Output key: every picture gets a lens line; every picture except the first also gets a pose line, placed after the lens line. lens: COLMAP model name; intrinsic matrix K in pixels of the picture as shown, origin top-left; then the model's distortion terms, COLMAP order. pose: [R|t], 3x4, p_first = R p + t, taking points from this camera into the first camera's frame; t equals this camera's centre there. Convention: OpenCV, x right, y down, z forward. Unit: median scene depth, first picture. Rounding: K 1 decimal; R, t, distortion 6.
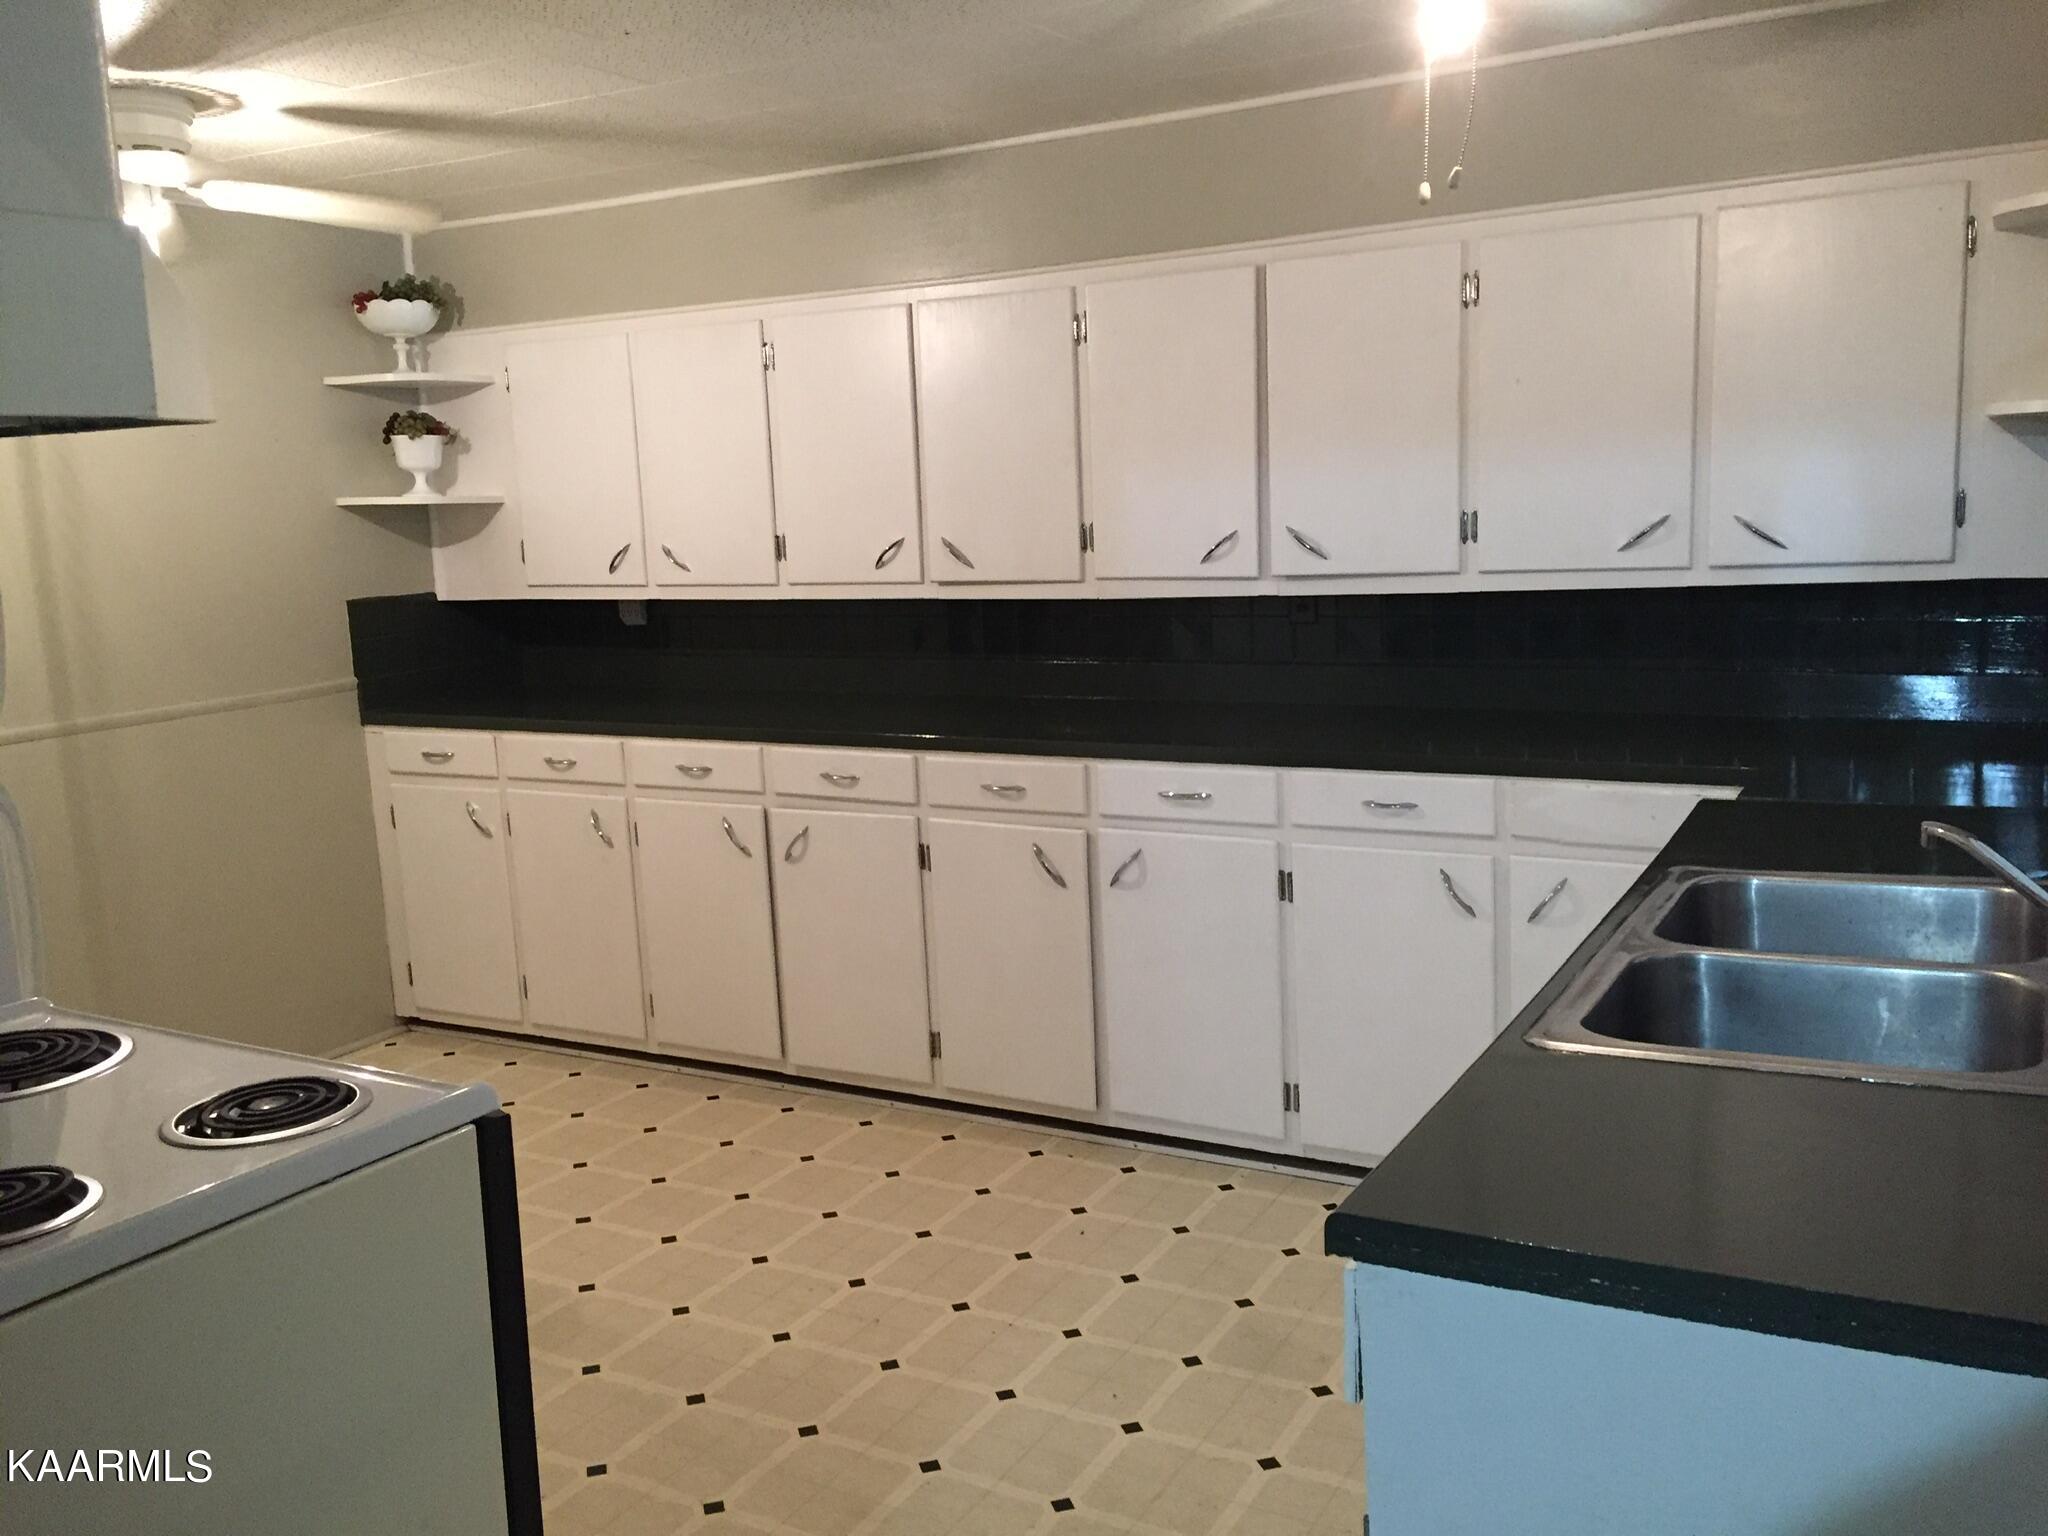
lens RADIAL K [[1748.2, 0, 1026.7], [0, 1748.2, 760.3], [0, 0, 1]] dist [0.093254, -0.112753]
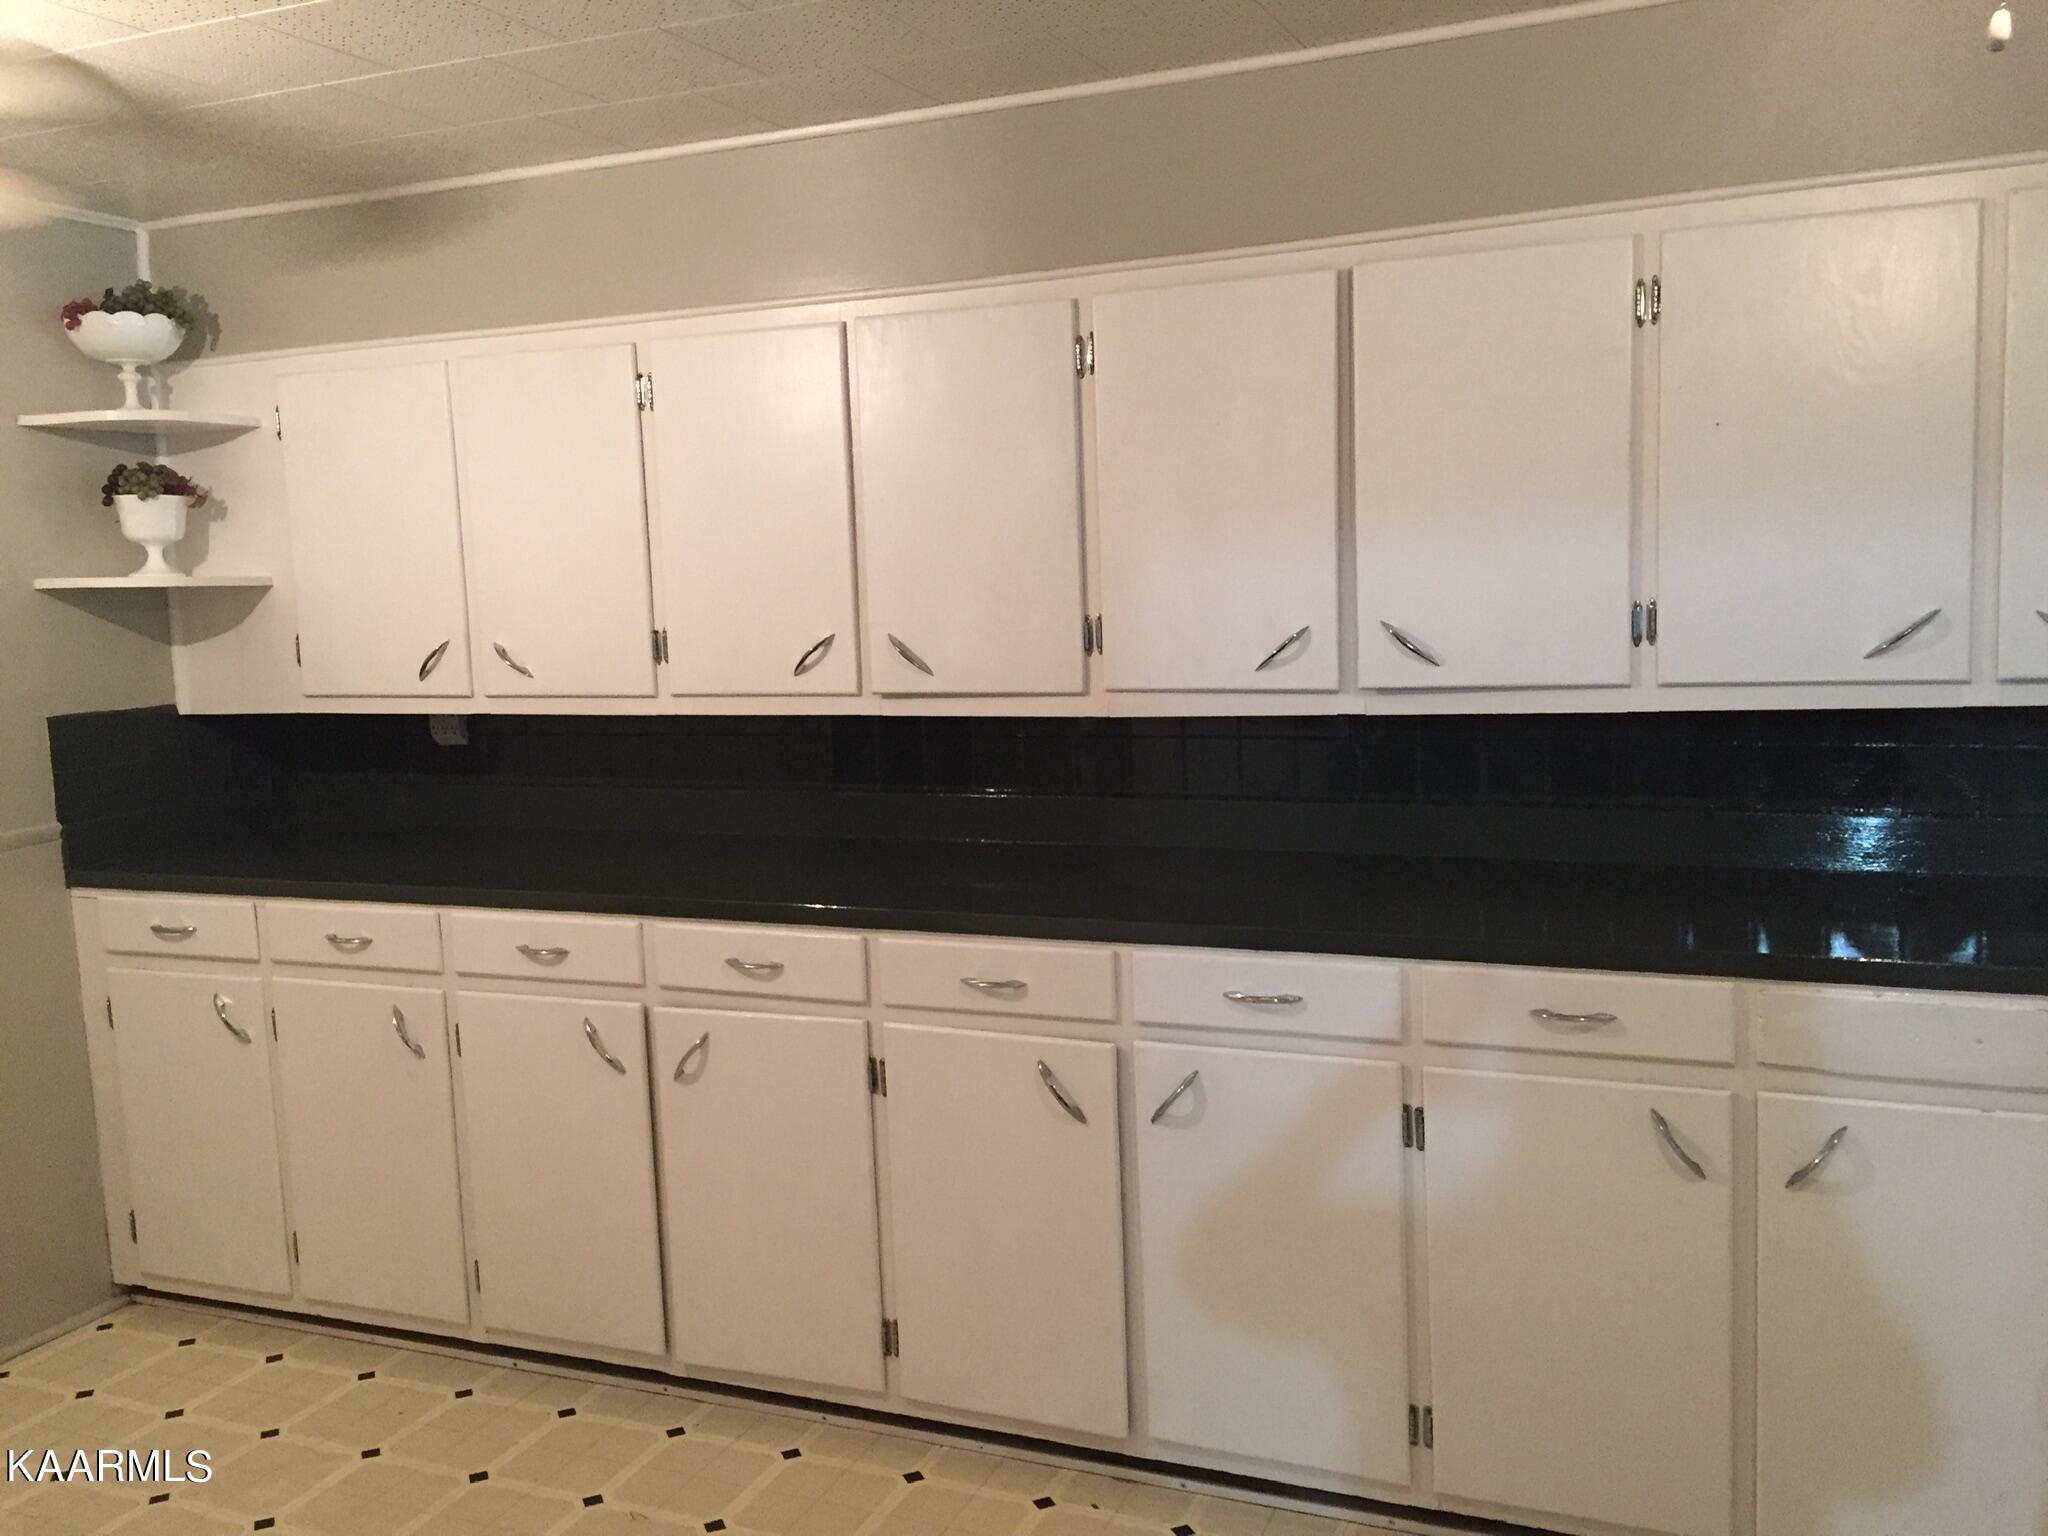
lens RADIAL K [[1748.2, 0, 1029.2], [0, 1748.2, 766.9], [0, 0, 1]] dist [0.093254, -0.112753]
pose [[0.993827, -0.007084, 0.110716, -0.072150], [0.012066, 0.998942, -0.044386, -0.037581], [-0.110284, 0.045448, 0.992860, 0.260433]]
